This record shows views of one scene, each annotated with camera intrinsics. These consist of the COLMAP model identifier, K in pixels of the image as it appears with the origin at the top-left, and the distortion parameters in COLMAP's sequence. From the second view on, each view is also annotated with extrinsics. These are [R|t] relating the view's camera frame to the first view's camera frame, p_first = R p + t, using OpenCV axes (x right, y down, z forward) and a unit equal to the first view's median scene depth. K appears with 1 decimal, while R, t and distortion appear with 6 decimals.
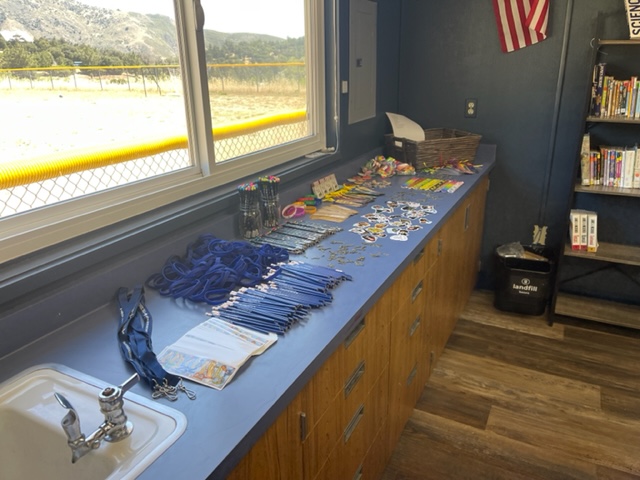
lens RADIAL K [[478.5, 0, 316.9], [0, 478.5, 236.0], [0, 0, 1]] dist [0.069337, -0.091304]
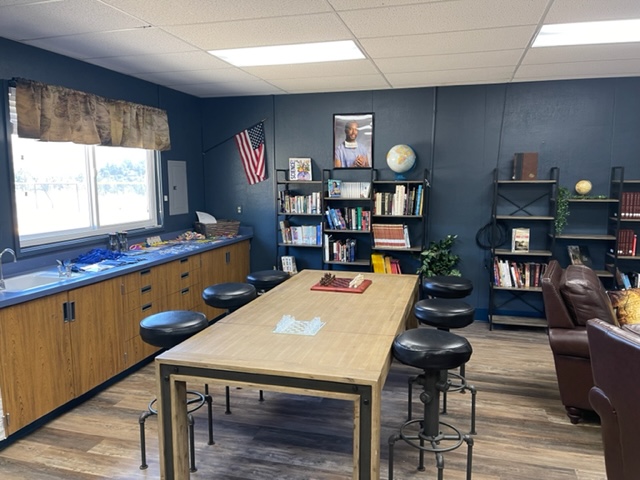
lens RADIAL K [[478.5, 0, 316.9], [0, 478.5, 236.0], [0, 0, 1]] dist [0.069337, -0.091304]
pose [[0.980681, -0.005328, 0.195539, 0.285542], [0.049647, 0.973676, -0.222466, 0.362672], [-0.189207, 0.227876, 0.955130, -1.133051]]
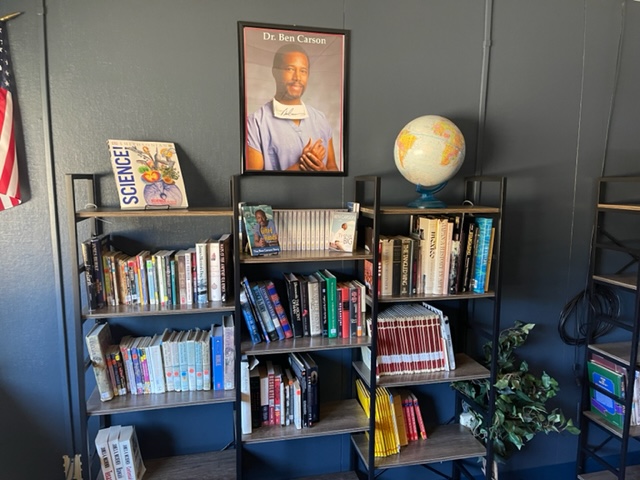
lens RADIAL K [[478.5, 0, 316.9], [0, 478.5, 236.0], [0, 0, 1]] dist [0.069337, -0.091304]
pose [[0.761941, -0.053878, 0.645401, 0.357552], [0.200905, 0.967036, -0.156455, -0.170738], [-0.615697, 0.248874, 0.747649, 0.229402]]
